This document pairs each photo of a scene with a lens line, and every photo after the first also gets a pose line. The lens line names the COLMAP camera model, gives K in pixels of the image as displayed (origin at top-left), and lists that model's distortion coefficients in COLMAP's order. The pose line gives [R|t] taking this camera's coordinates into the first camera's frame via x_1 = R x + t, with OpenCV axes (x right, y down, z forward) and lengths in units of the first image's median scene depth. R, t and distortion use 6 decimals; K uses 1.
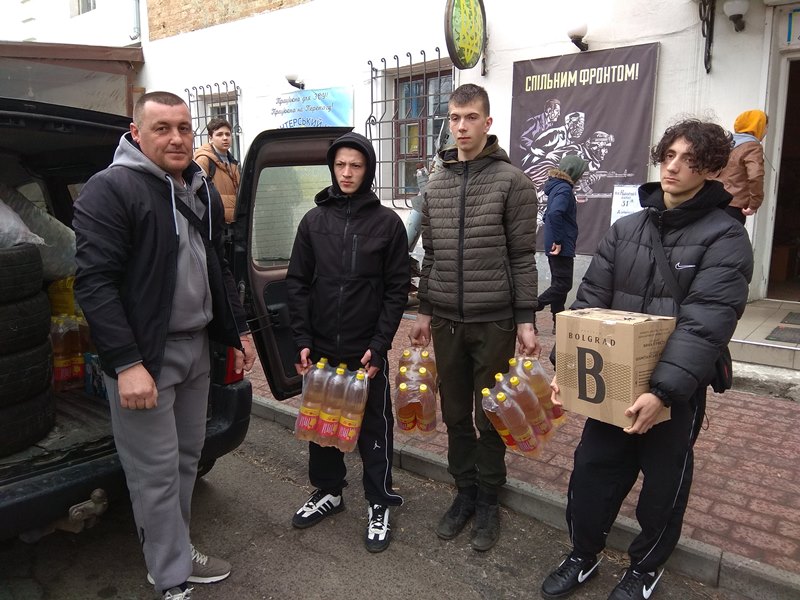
lens RADIAL K [[613.1, 0, 397.2], [0, 613.1, 303.5], [0, 0, 1]] dist [0.062561, -0.083506]
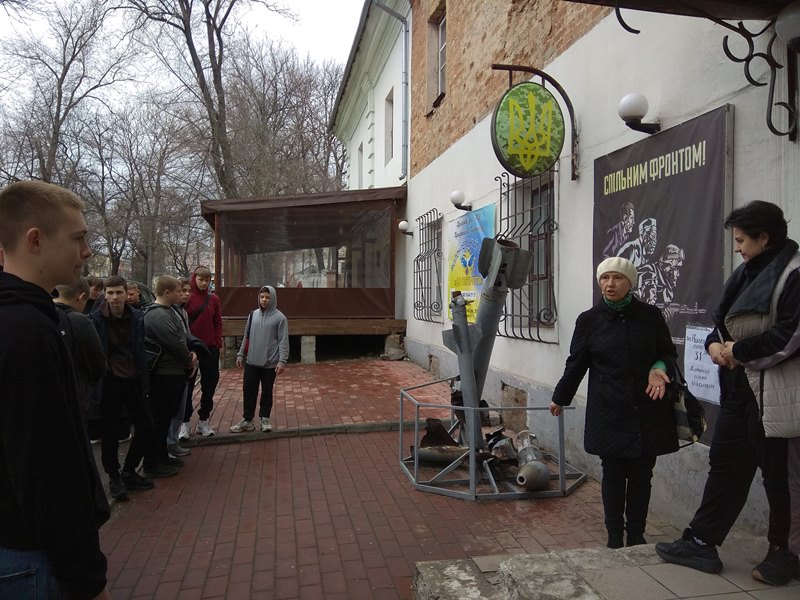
lens RADIAL K [[613.1, 0, 400.3], [0, 613.1, 300.7], [0, 0, 1]] dist [0.062561, -0.083506]
pose [[0.779807, -0.003857, -0.626008, 0.513891], [-0.104725, 0.985086, -0.136523, -0.097888], [0.617199, 0.172020, 0.767773, 0.321839]]
